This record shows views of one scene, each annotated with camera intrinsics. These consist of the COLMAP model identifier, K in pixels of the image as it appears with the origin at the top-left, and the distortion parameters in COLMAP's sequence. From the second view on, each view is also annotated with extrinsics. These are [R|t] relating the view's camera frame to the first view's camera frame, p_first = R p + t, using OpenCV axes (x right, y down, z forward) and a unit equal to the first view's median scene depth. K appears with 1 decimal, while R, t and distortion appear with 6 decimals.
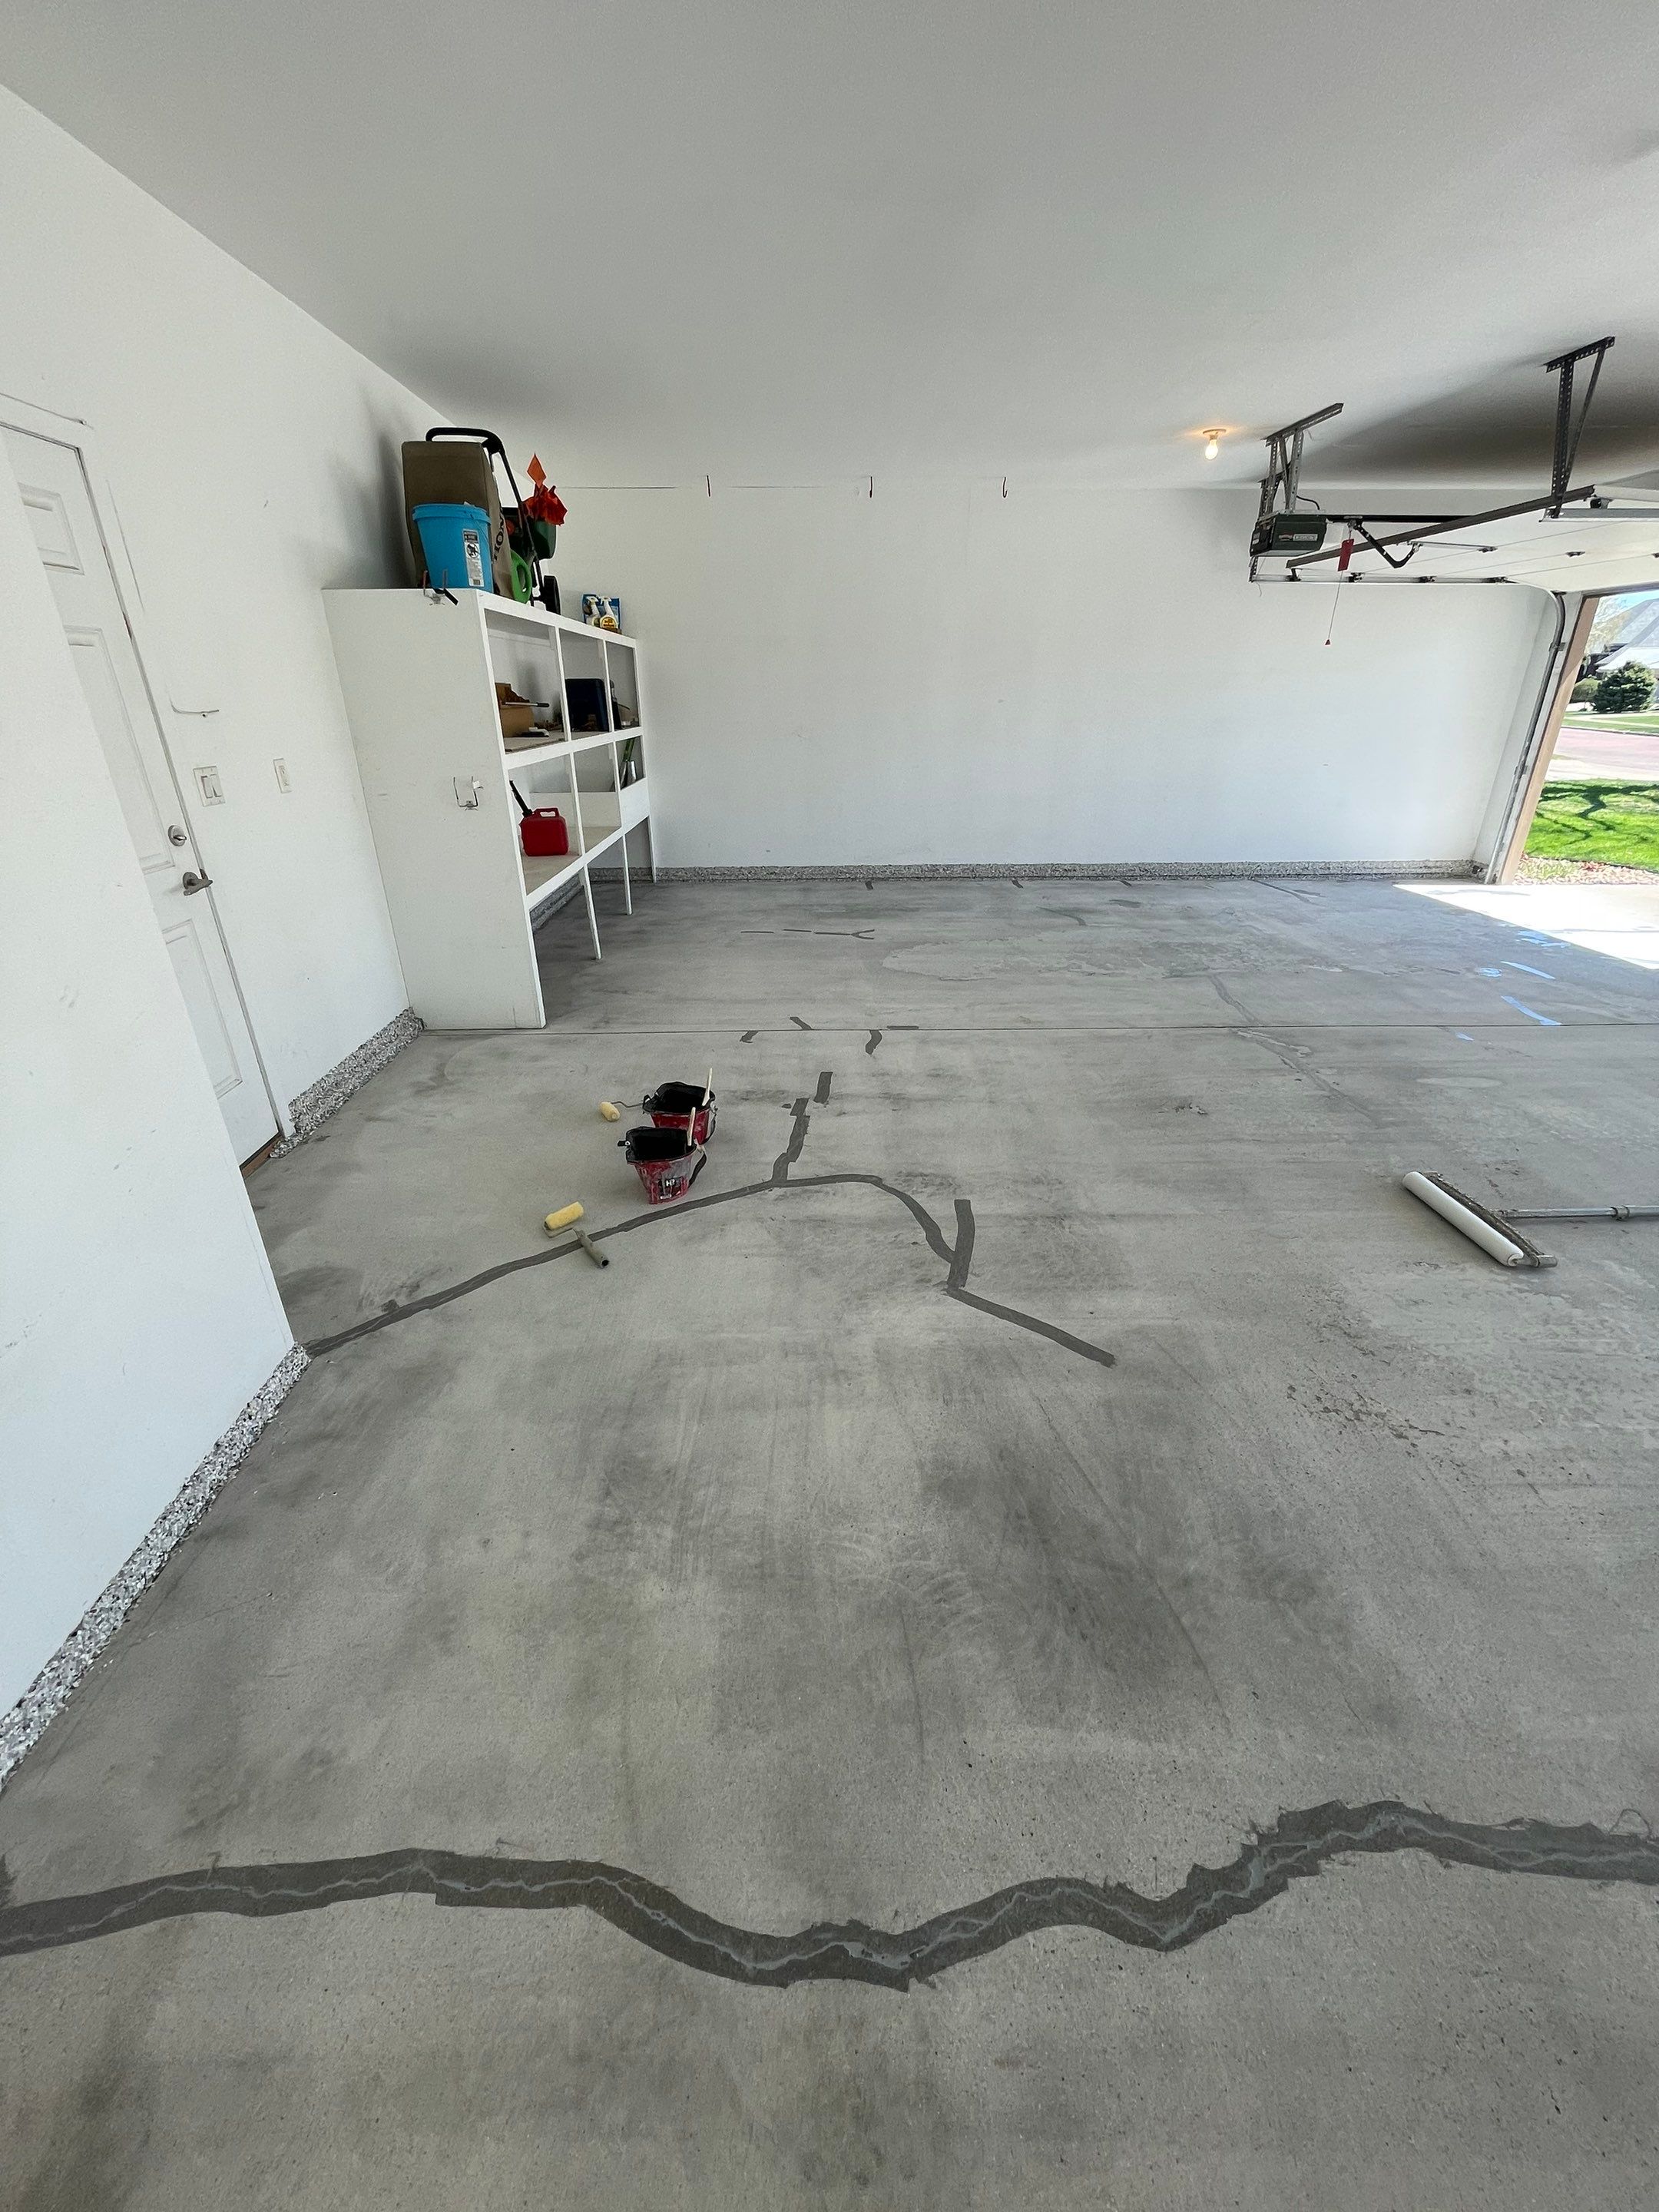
lens RADIAL K [[888.3, 0, 829.3], [0, 888.3, 1104.8], [0, 0, 1]] dist [-0.003915, -0.000030]
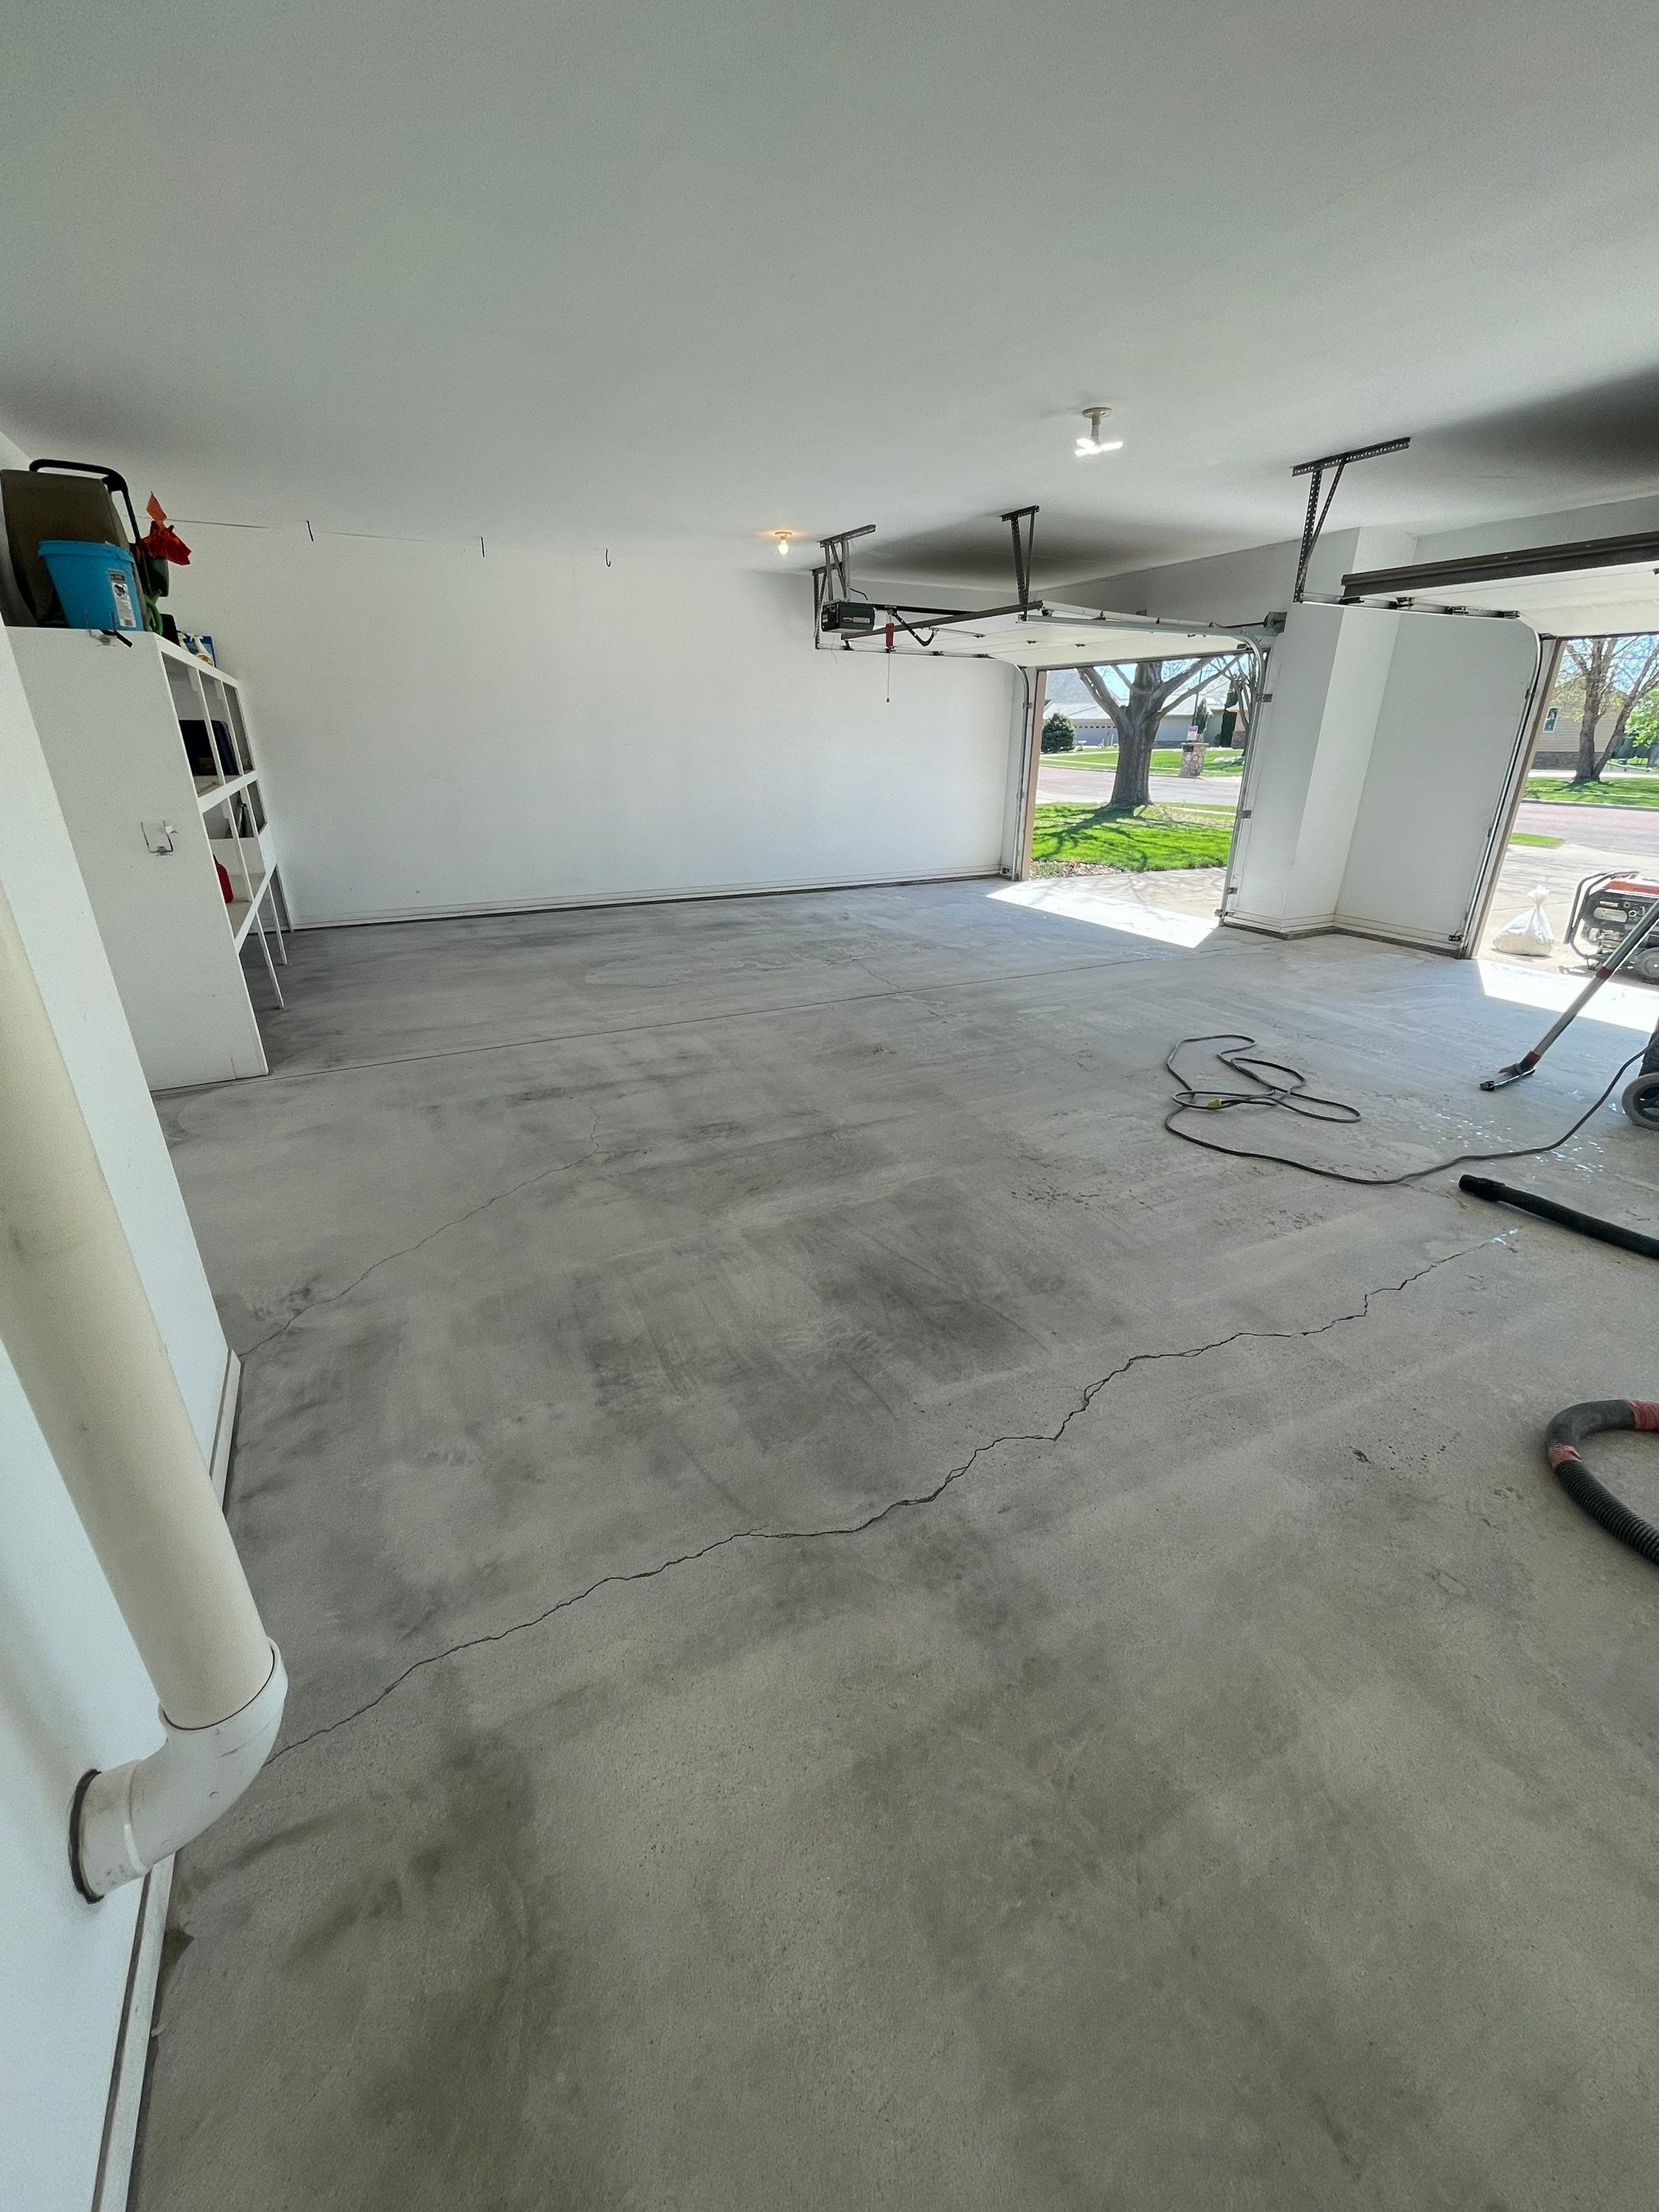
lens RADIAL K [[888.3, 0, 827.6], [0, 888.3, 1105.4], [0, 0, 1]] dist [-0.003915, -0.000030]
pose [[0.899675, -0.161695, 0.405512, -0.191258], [0.177409, 0.984136, -0.001186, 0.063198], [-0.398887, 0.073008, 0.914089, -0.145554]]
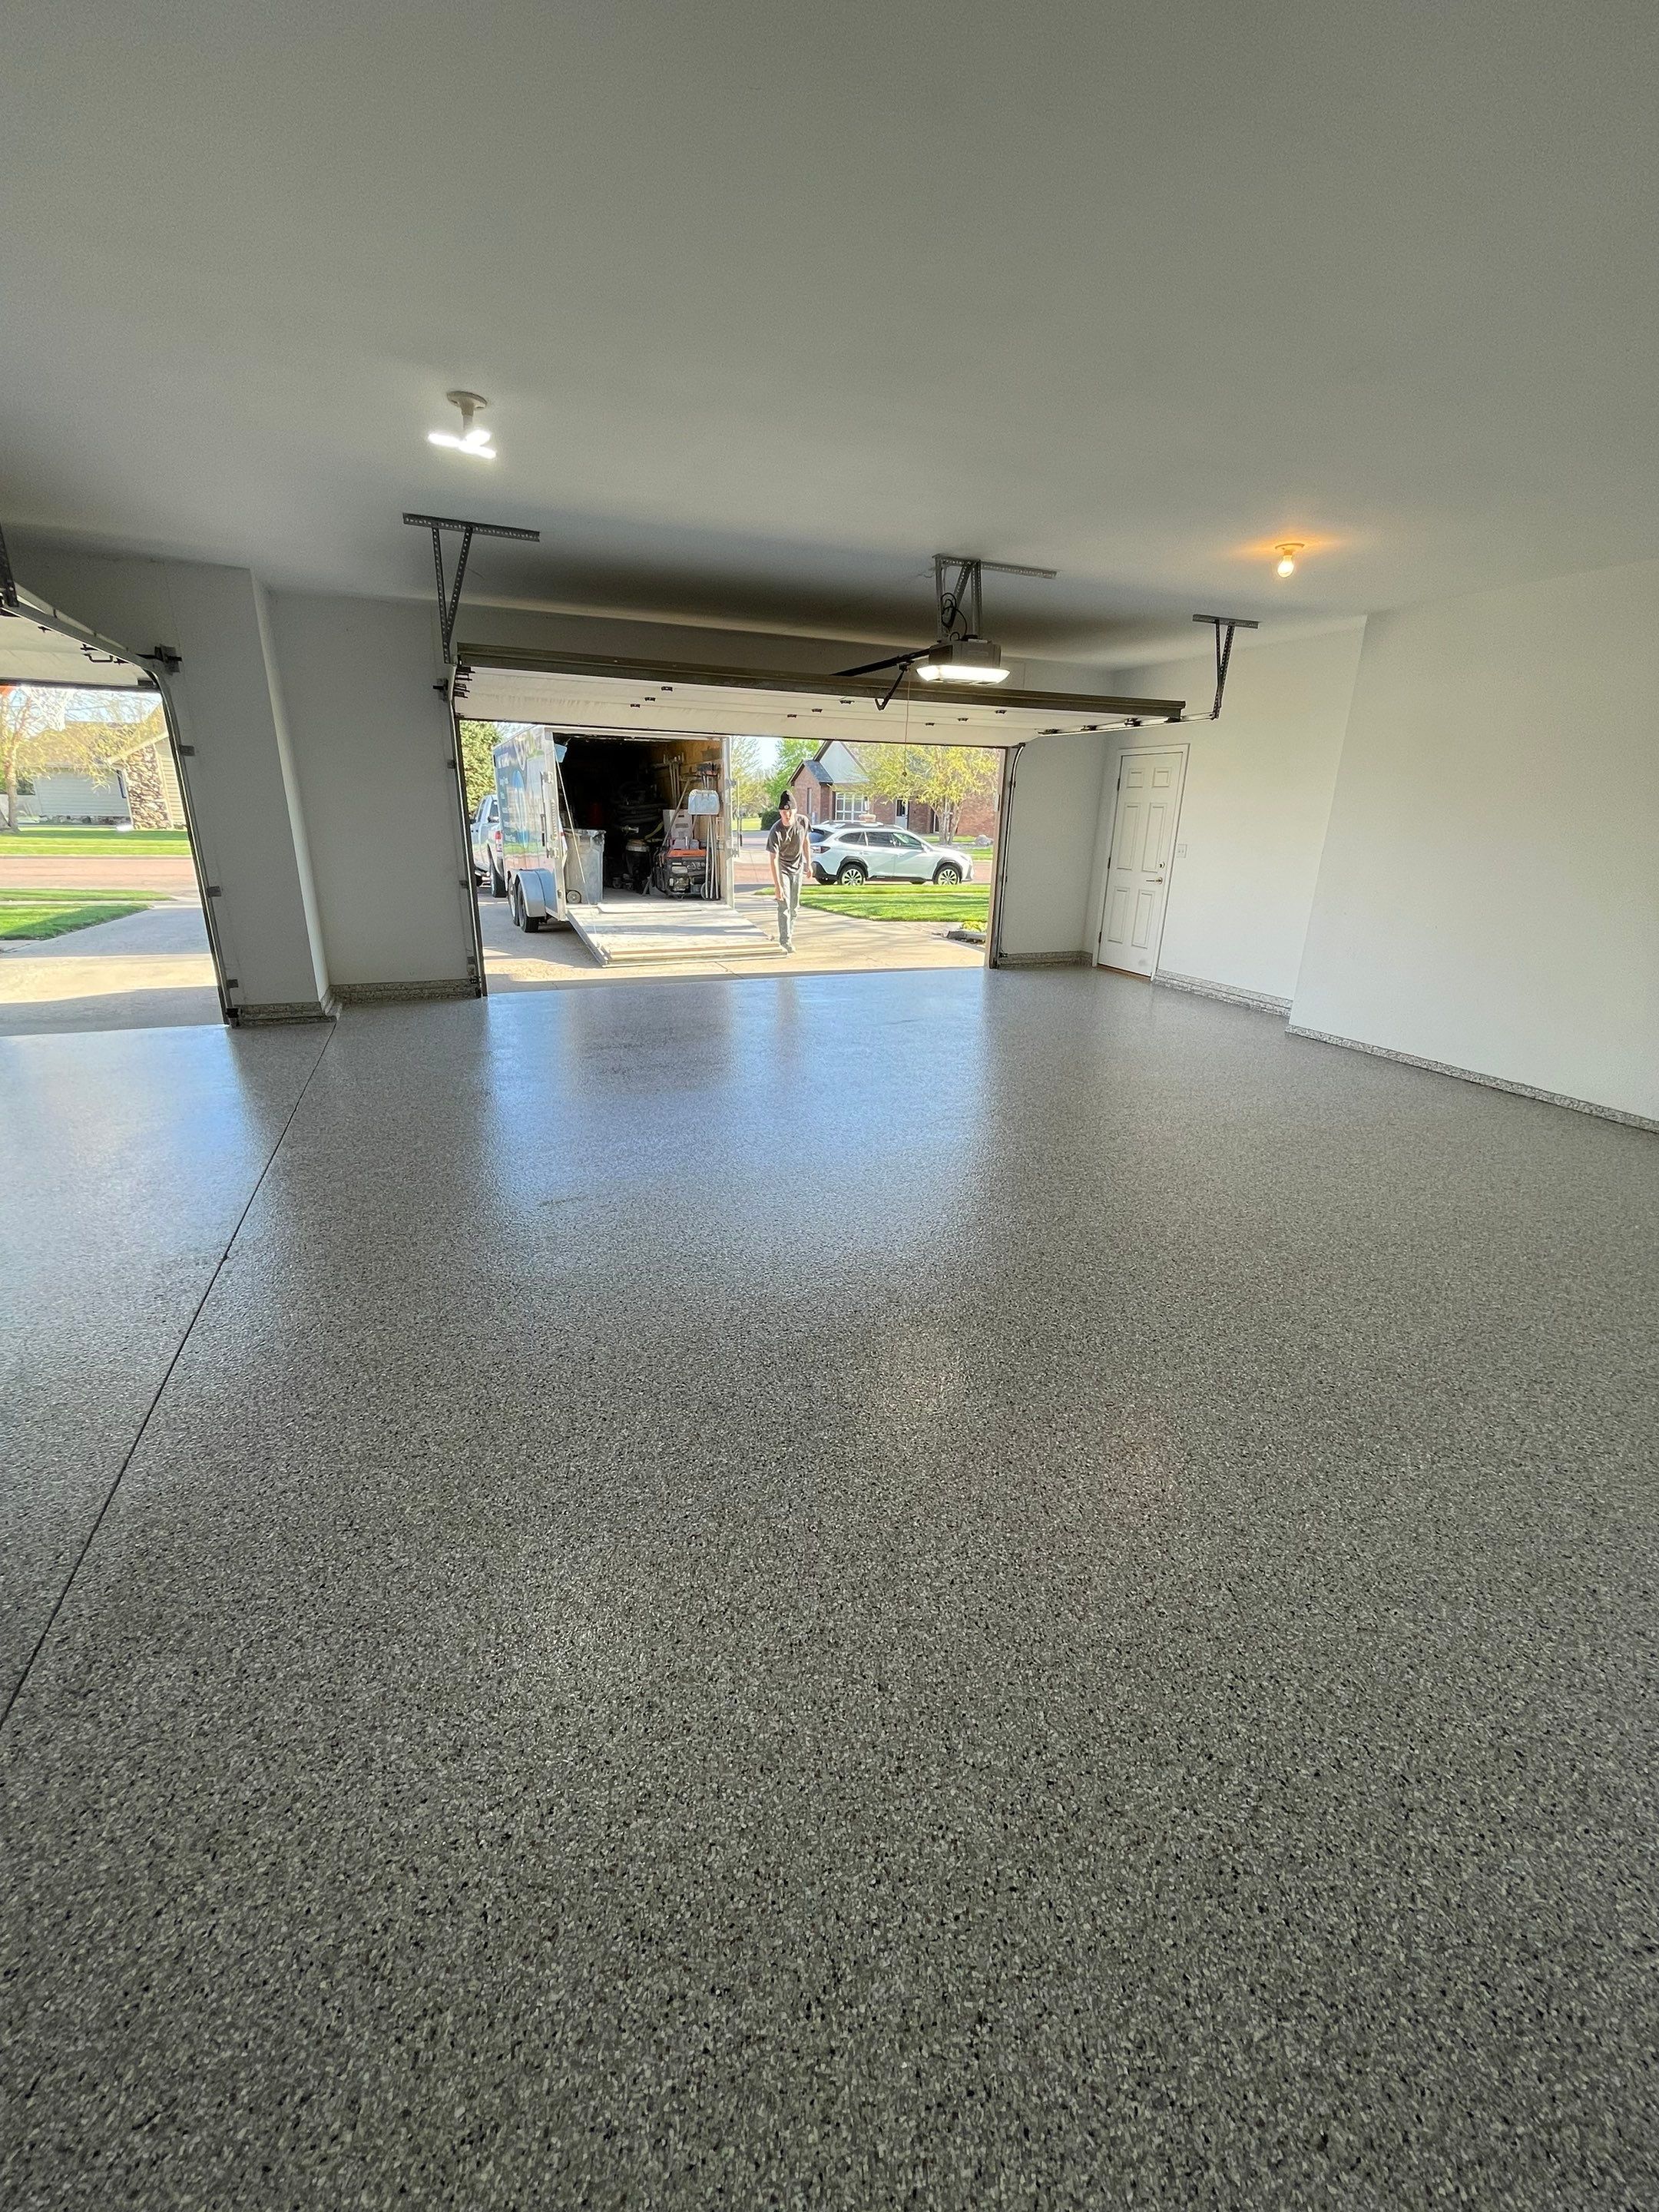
lens RADIAL K [[888.3, 0, 827.8], [0, 888.3, 1105.9], [0, 0, 1]] dist [-0.003915, -0.000030]
pose [[-0.356500, -0.301324, 0.884371, -0.362821], [0.374961, 0.820846, 0.430831, -0.348672], [-0.855752, 0.485196, -0.179647, 0.729807]]
